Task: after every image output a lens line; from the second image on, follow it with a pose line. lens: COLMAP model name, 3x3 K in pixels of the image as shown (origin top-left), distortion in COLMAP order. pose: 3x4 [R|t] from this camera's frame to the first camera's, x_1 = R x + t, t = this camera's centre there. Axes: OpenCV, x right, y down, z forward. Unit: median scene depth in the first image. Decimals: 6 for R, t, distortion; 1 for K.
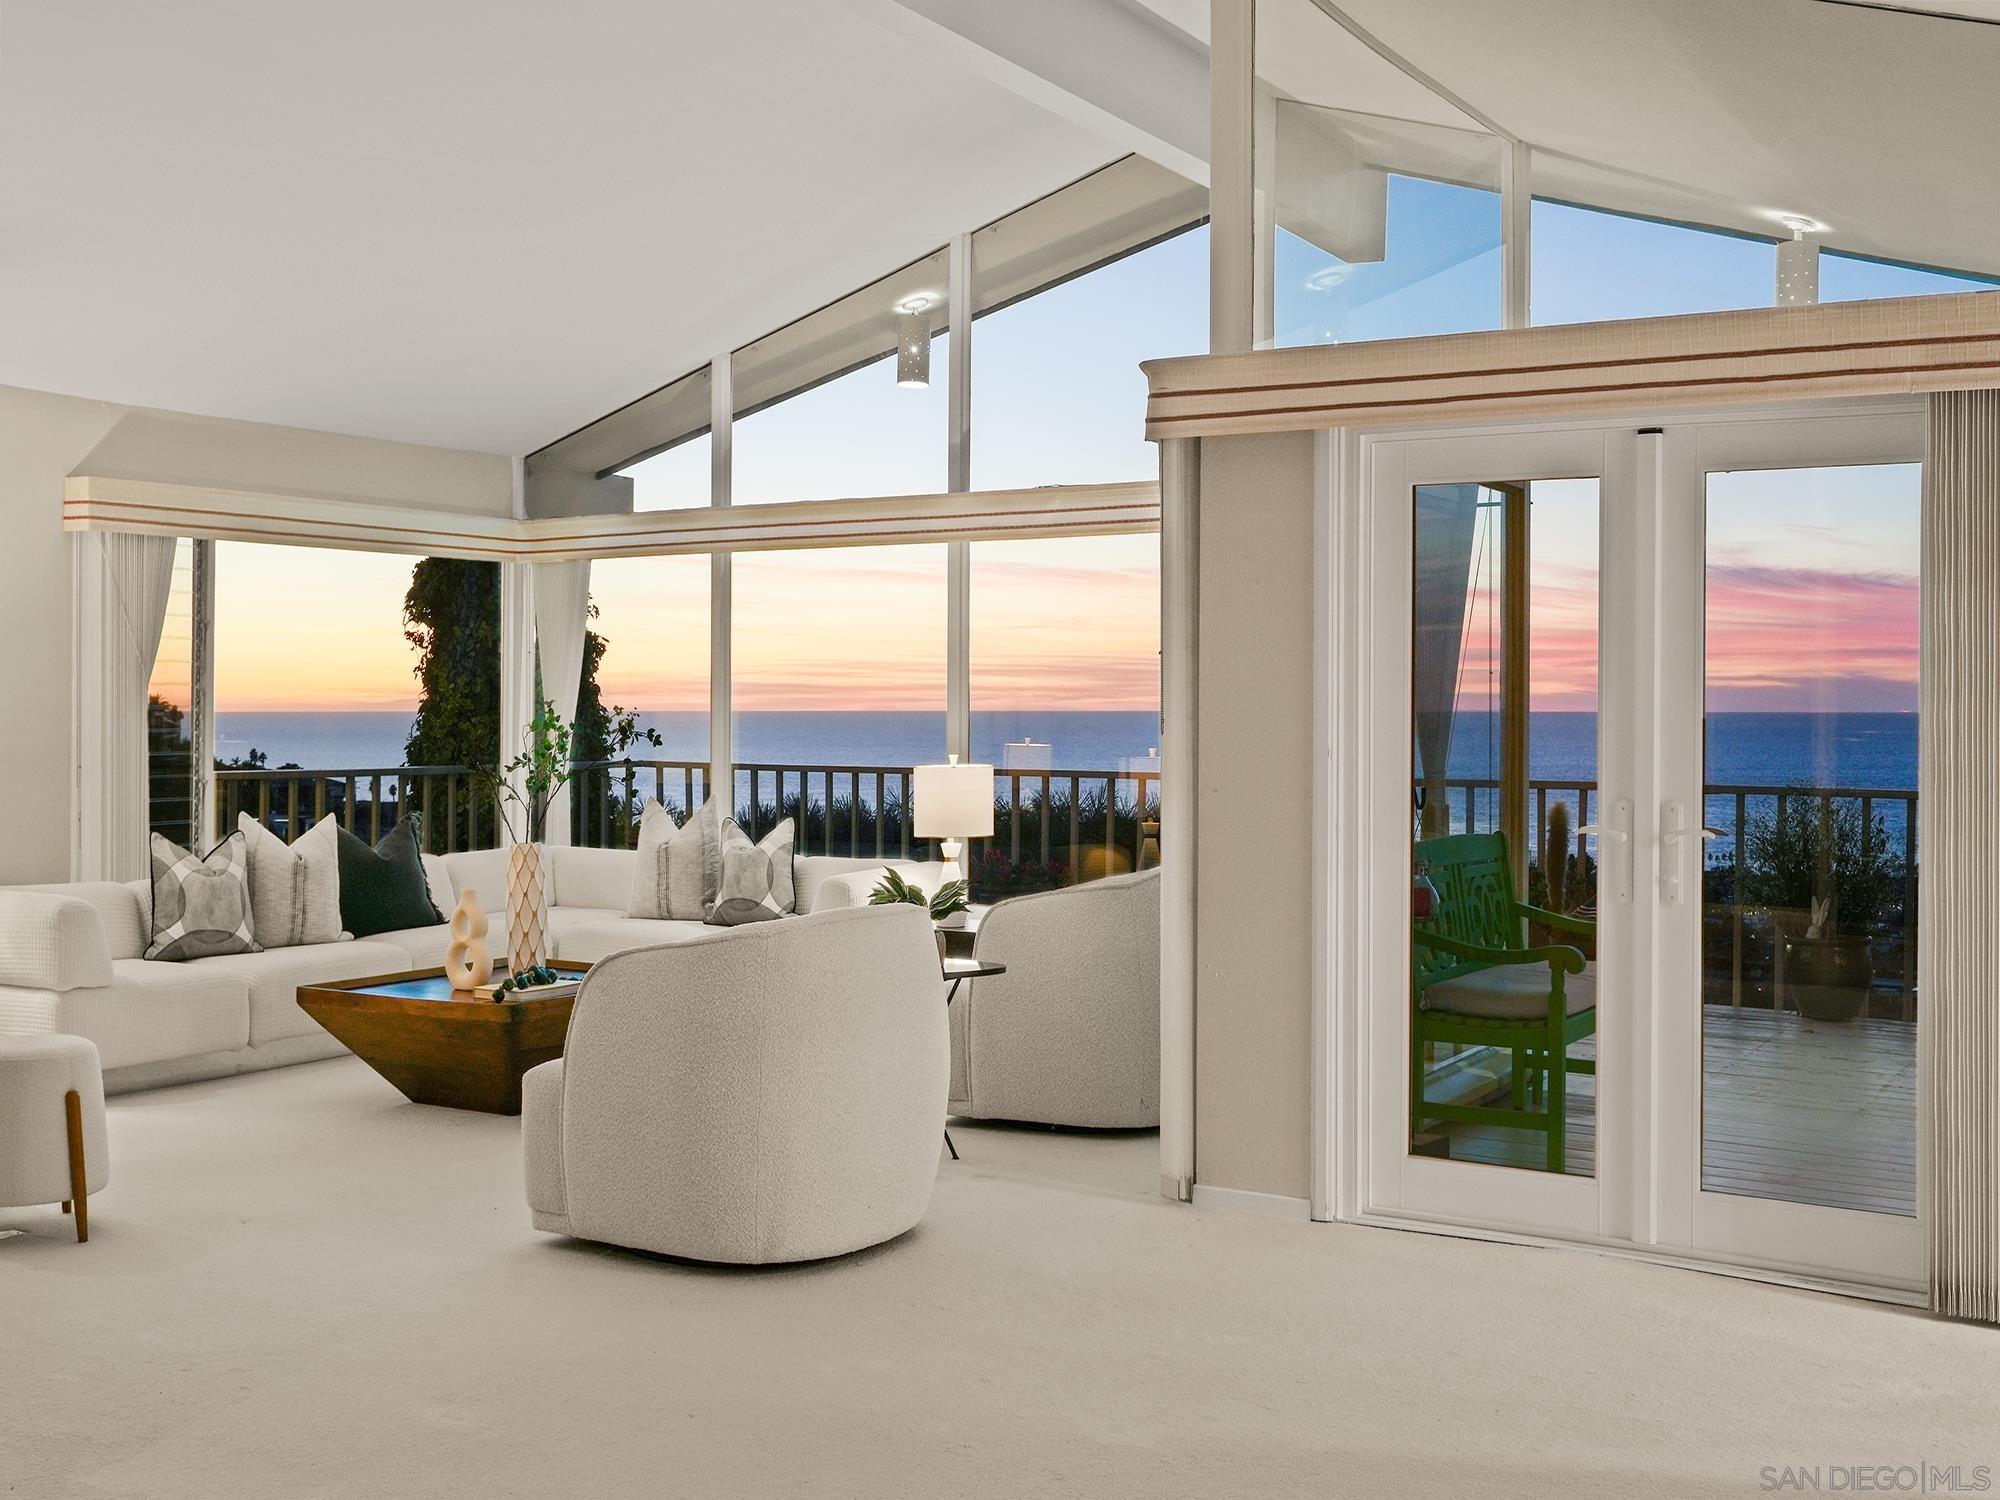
lens RADIAL K [[2111.6, 0, 990.7], [0, 2111.6, 764.6], [0, 0, 1]] dist [-0.018289, 0.000000]
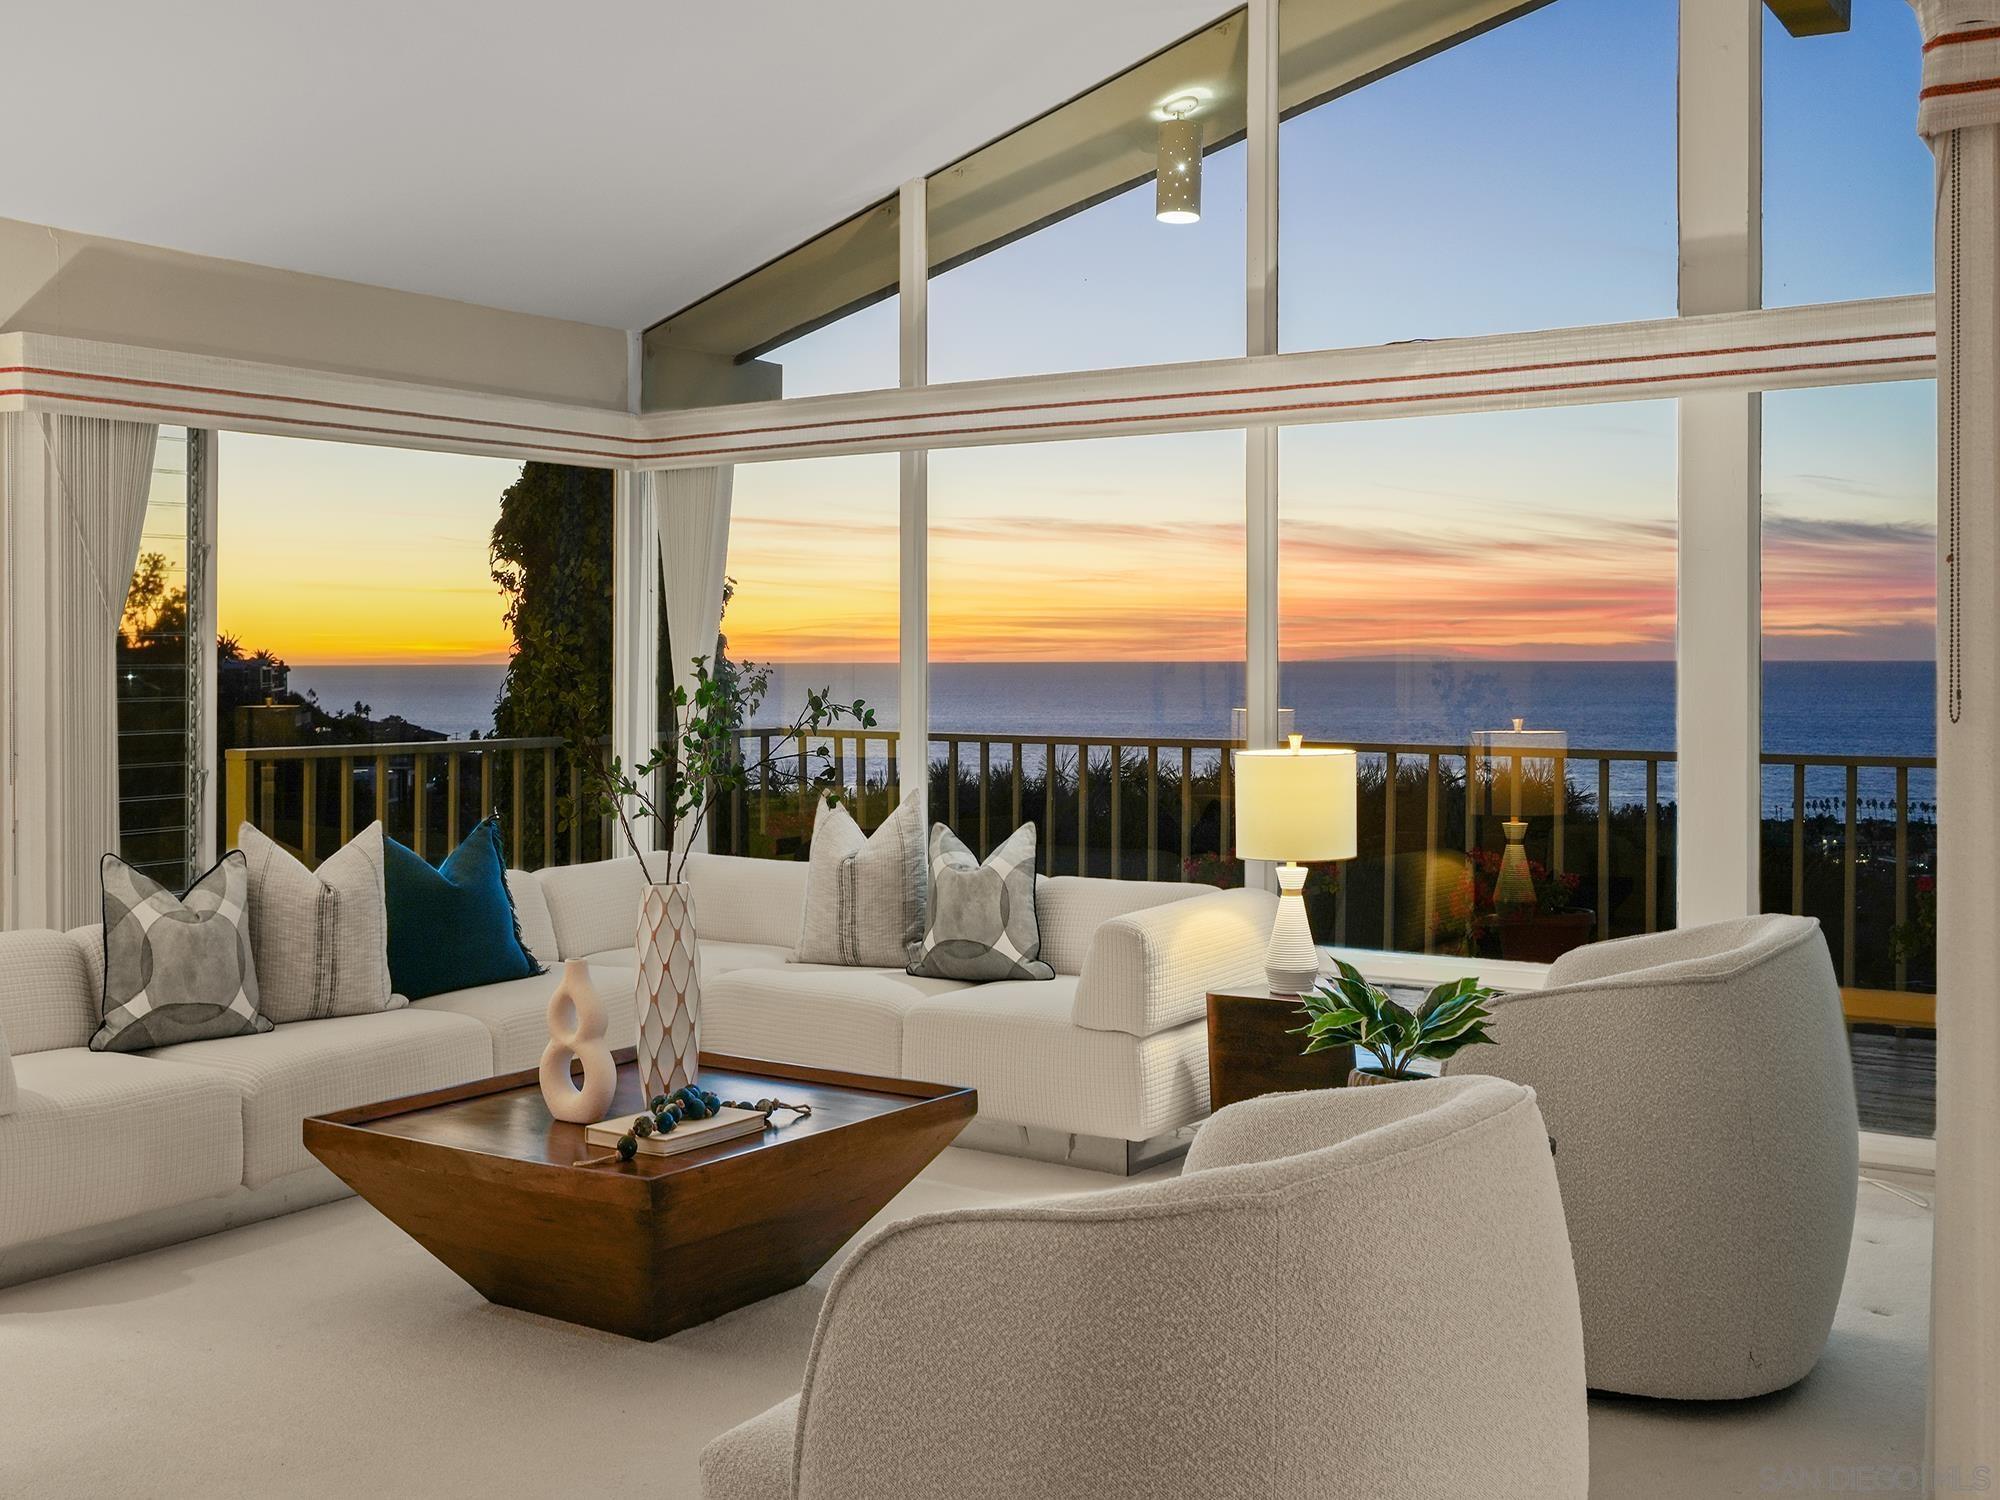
lens RADIAL K [[2111.6, 0, 996.7], [0, 2111.6, 728.1], [0, 0, 1]] dist [-0.018289, 0.000000]
pose [[0.999161, -0.002319, -0.040890, -0.077227], [0.002558, 0.999980, 0.005783, -0.010050], [0.040876, -0.005882, 0.999147, 0.302166]]
